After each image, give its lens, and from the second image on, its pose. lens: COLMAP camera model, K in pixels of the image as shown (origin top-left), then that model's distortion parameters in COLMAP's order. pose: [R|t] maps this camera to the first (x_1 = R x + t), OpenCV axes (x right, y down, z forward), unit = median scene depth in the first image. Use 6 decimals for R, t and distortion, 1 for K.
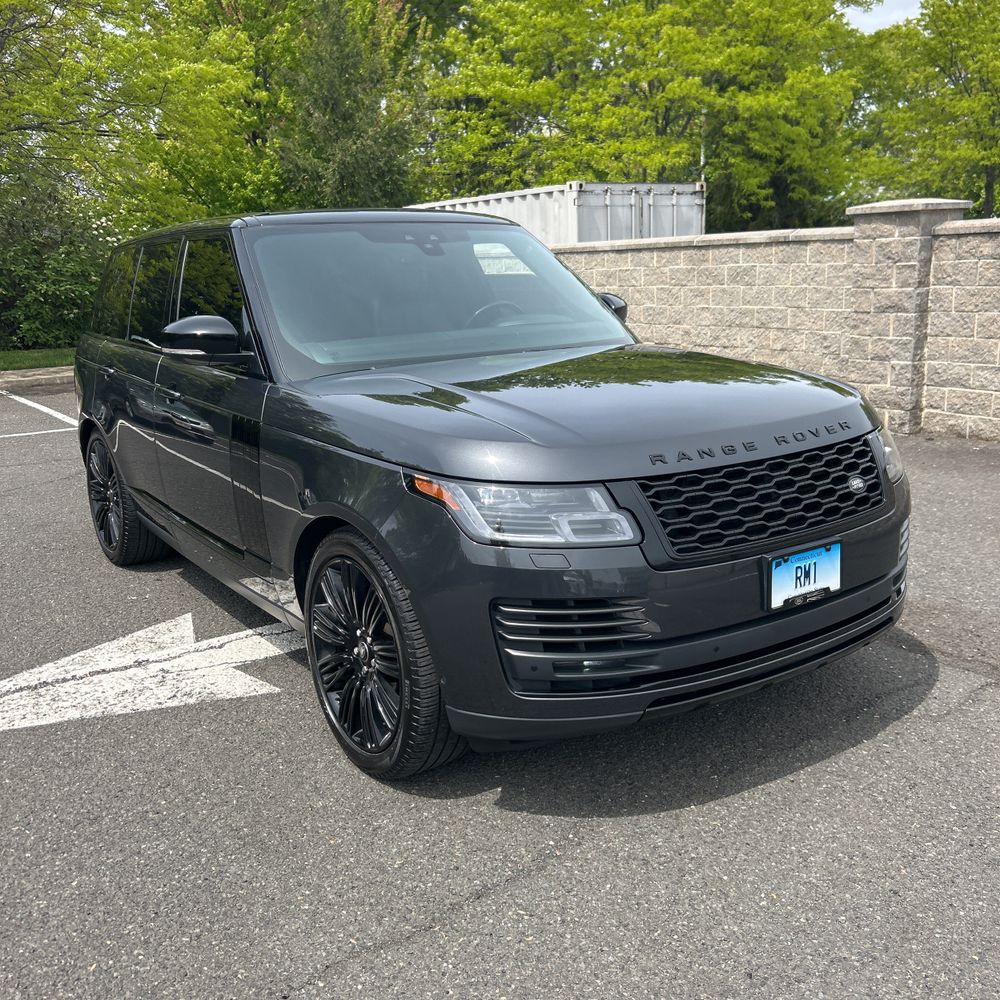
lens RADIAL K [[1015.5, 0, 485.6], [0, 1015.5, 500.8], [0, 0, 1]] dist [0.030021, -0.015457]
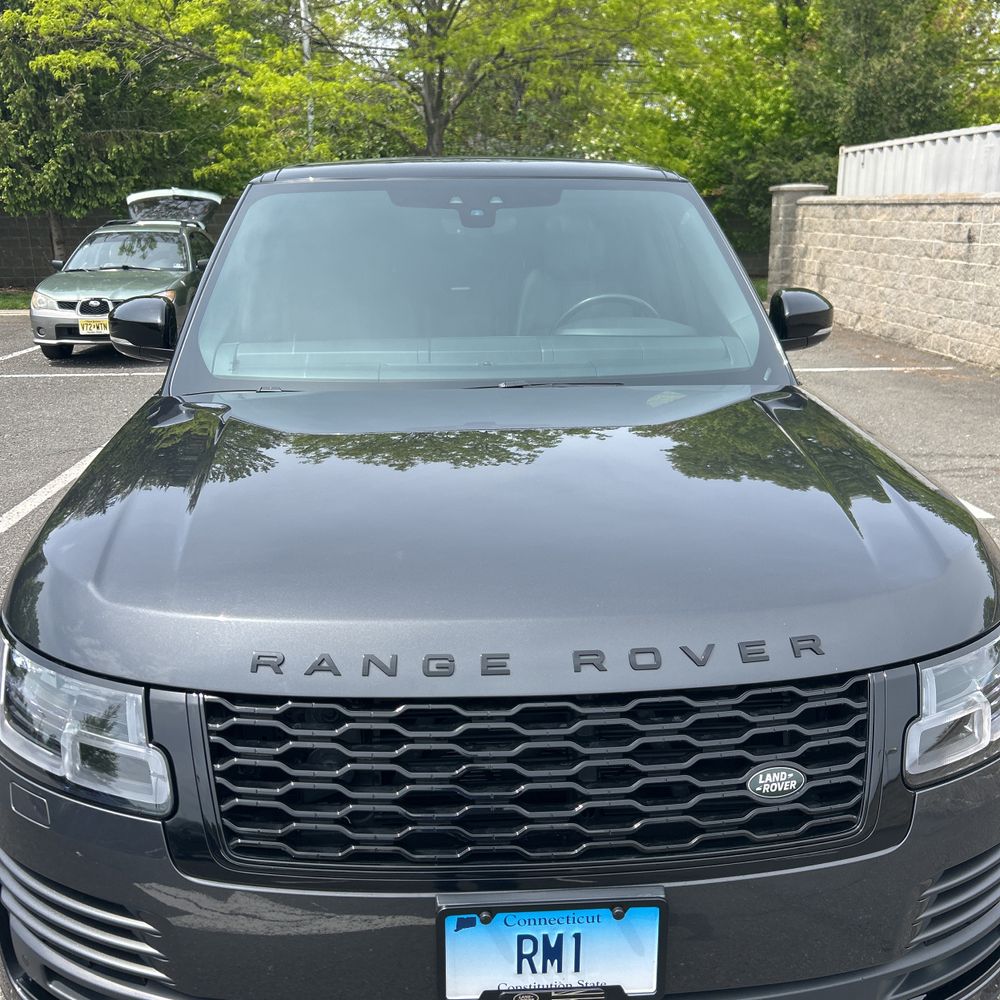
lens RADIAL K [[1013.8, 0, 492.2], [0, 1013.8, 499.8], [0, 0, 1]] dist [0.037545, -0.035188]
pose [[0.856828, 0.167974, -0.487474, 0.485715], [-0.137426, 0.985644, 0.098082, -0.182583], [0.496951, -0.017048, 0.867611, 0.559452]]
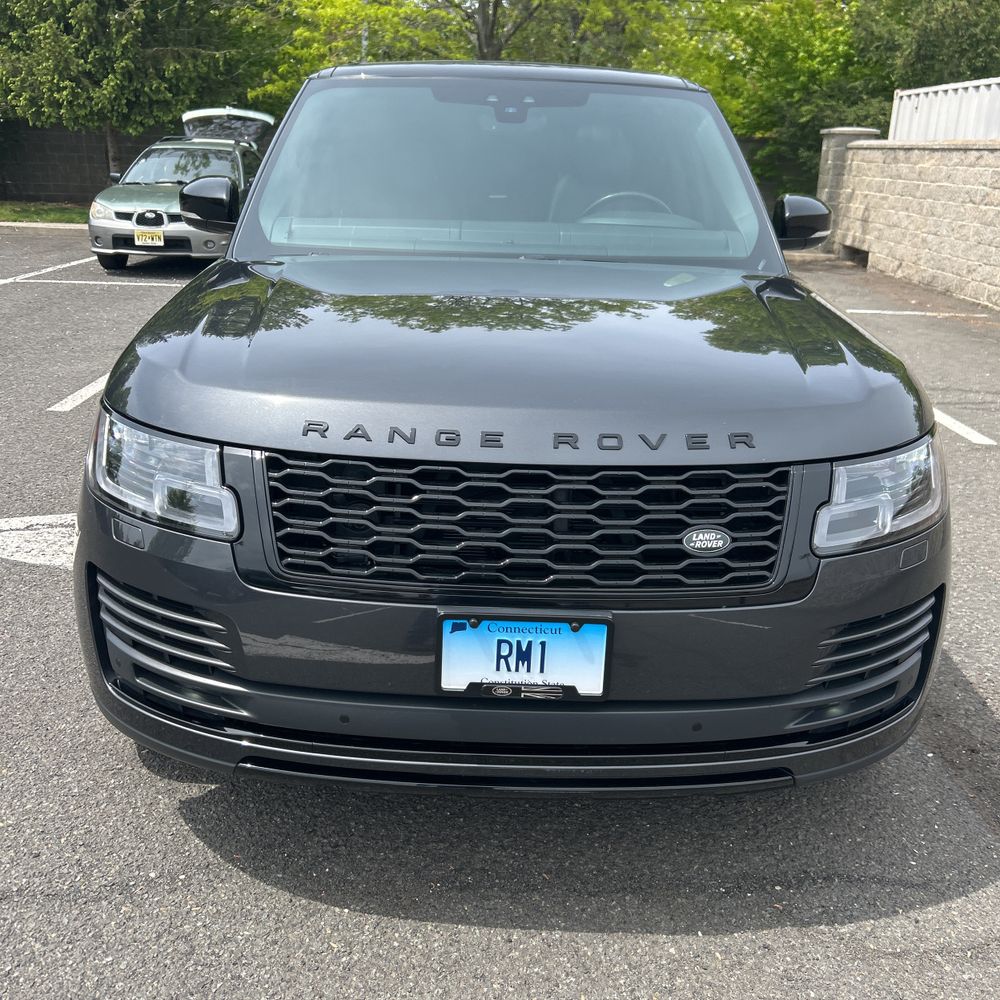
lens RADIAL K [[1015.5, 0, 485.6], [0, 1015.5, 500.8], [0, 0, 1]] dist [0.030021, -0.015457]
pose [[0.826116, 0.238463, -0.510556, 0.588790], [-0.182921, 0.970464, 0.157291, -0.115652], [0.532984, -0.036549, 0.845335, 0.449269]]
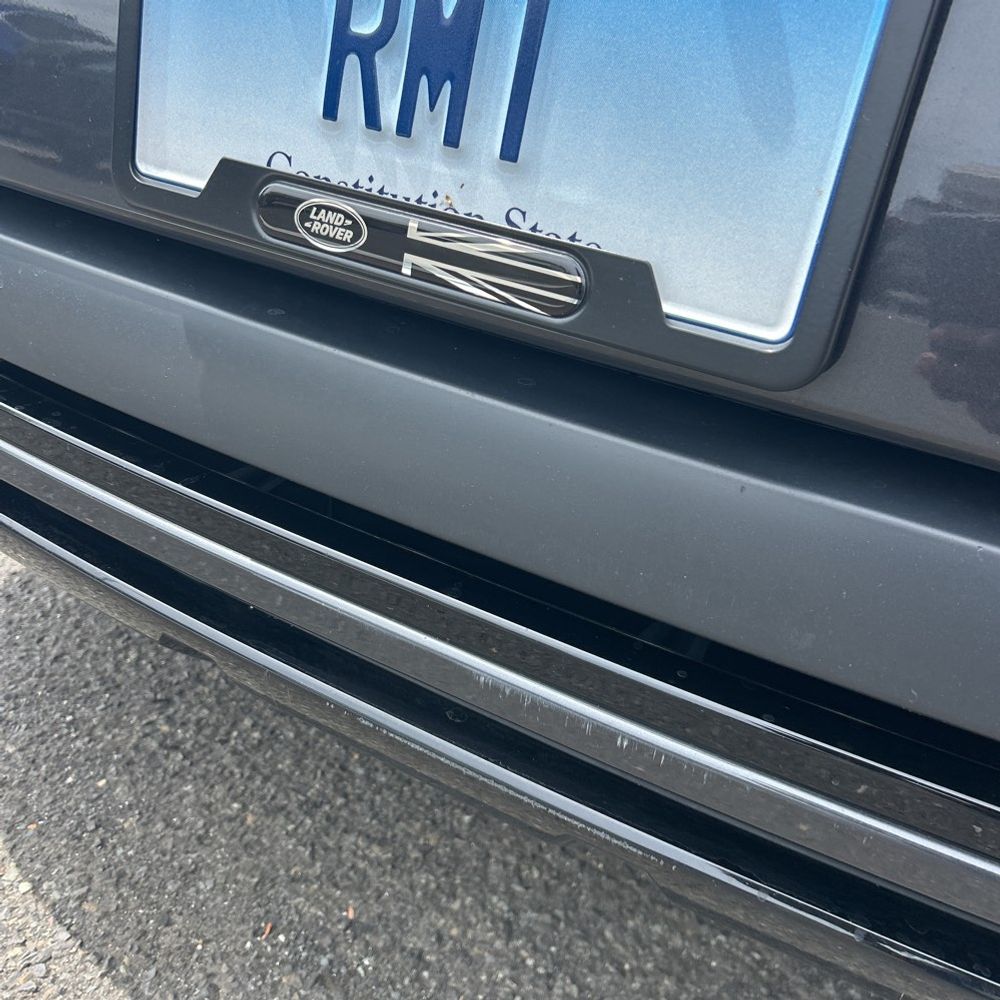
lens RADIAL K [[1017.8, 0, 500.0], [0, 1017.8, 500.0], [0, 0, 1]] dist [-0.003351, 0.035533]
pose [[0.440258, 0.427523, -0.789555, 0.435874], [-0.381159, 0.885185, 0.266769, 0.083959], [0.812952, 0.183499, 0.552664, 0.934398]]
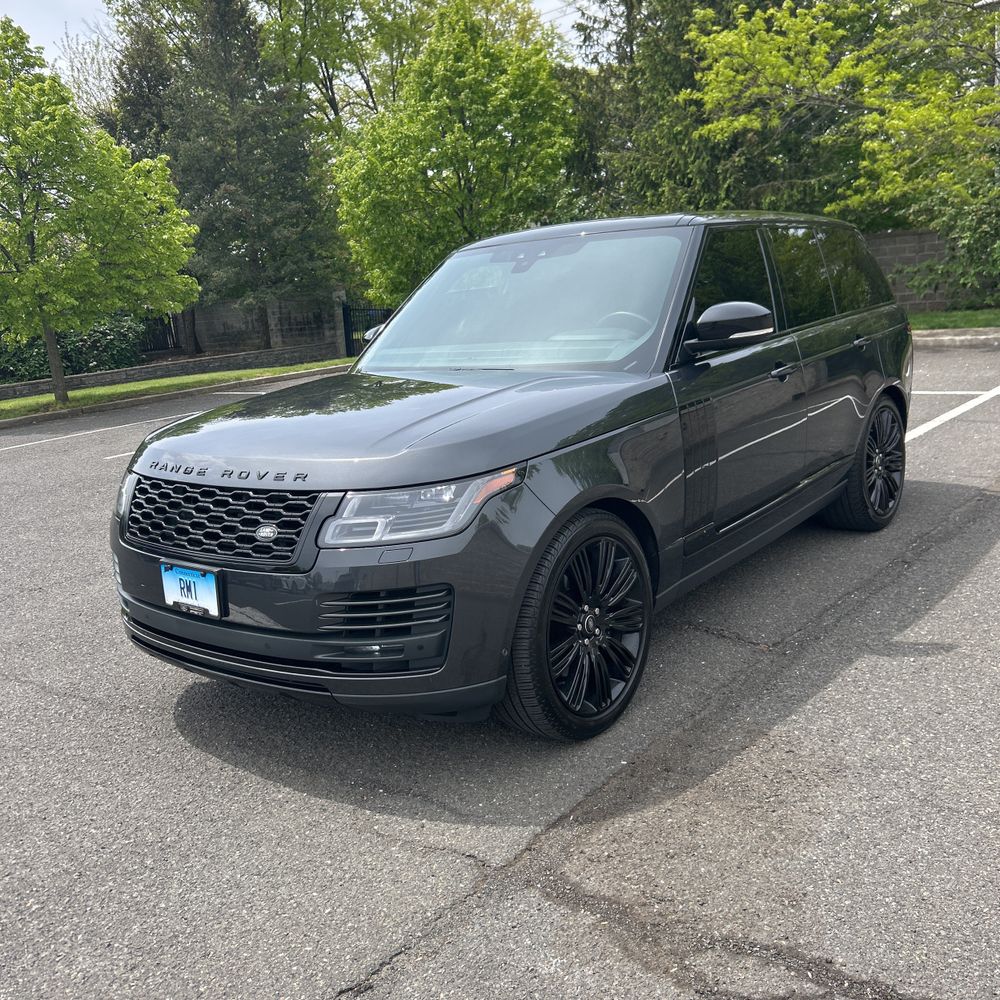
lens RADIAL K [[1013.8, 0, 492.2], [0, 1013.8, 499.8], [0, 0, 1]] dist [0.037545, -0.035188]
pose [[0.296554, 0.209091, -0.931846, 1.456973], [-0.144881, 0.974295, 0.172508, -0.272555], [0.943962, 0.083849, 0.319224, 0.935738]]
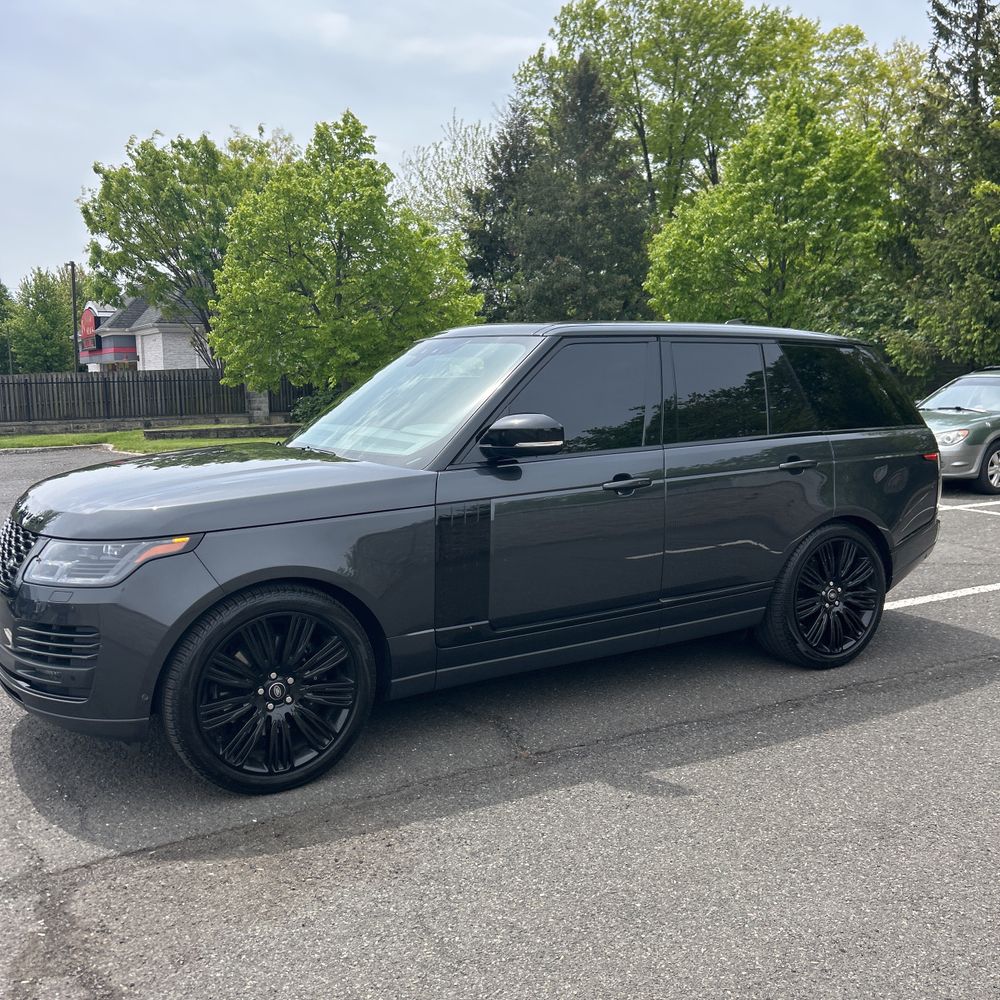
lens RADIAL K [[1033.3, 0, 502.9], [0, 1033.3, 502.0], [0, 0, 1]] dist [-0.010196, 0.055925]
pose [[-0.067989, 0.162539, -0.984357, 1.663670], [-0.215280, 0.961007, 0.173553, -0.474992], [0.974183, 0.223712, -0.030346, 1.737412]]
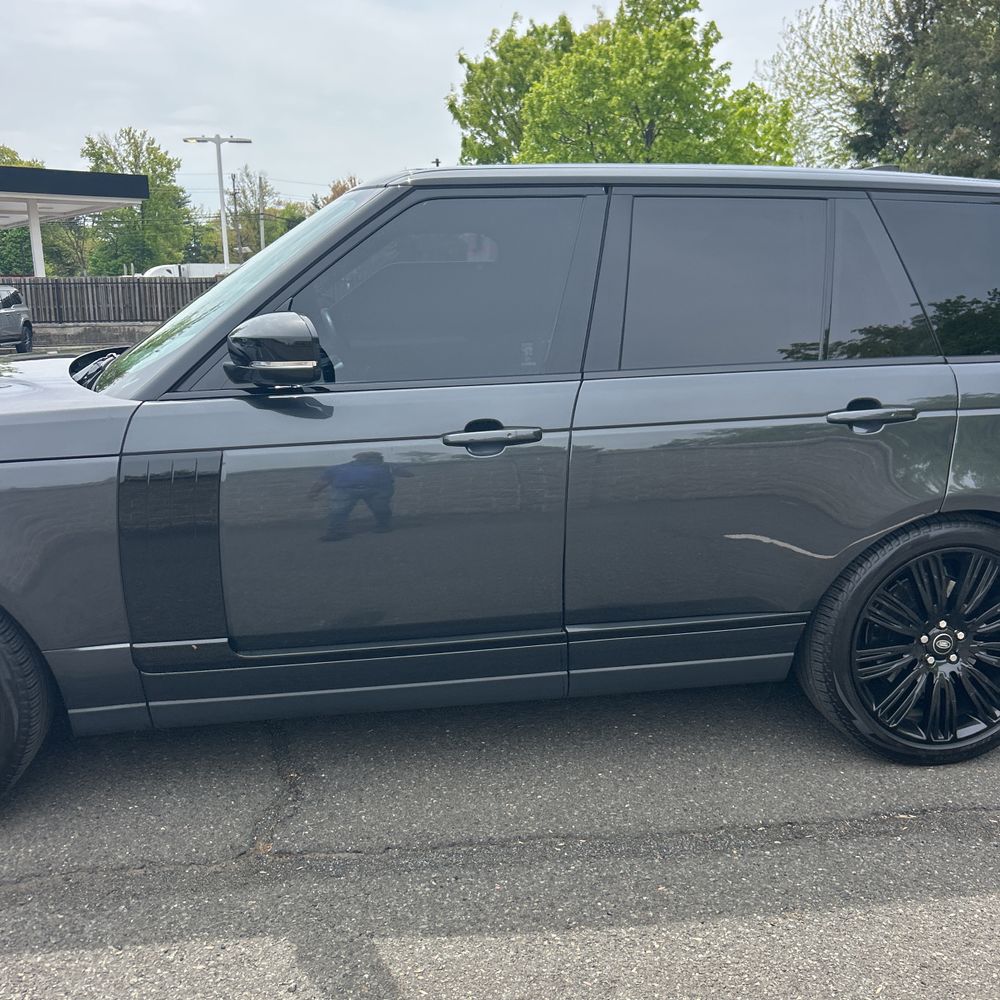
lens RADIAL K [[1017.8, 0, 500.0], [0, 1017.8, 500.0], [0, 0, 1]] dist [-0.003351, 0.035533]
pose [[-0.448455, 0.233899, -0.862659, 0.890382], [-0.183637, 0.920451, 0.345033, -0.540151], [0.874738, 0.313148, -0.369828, 2.250422]]
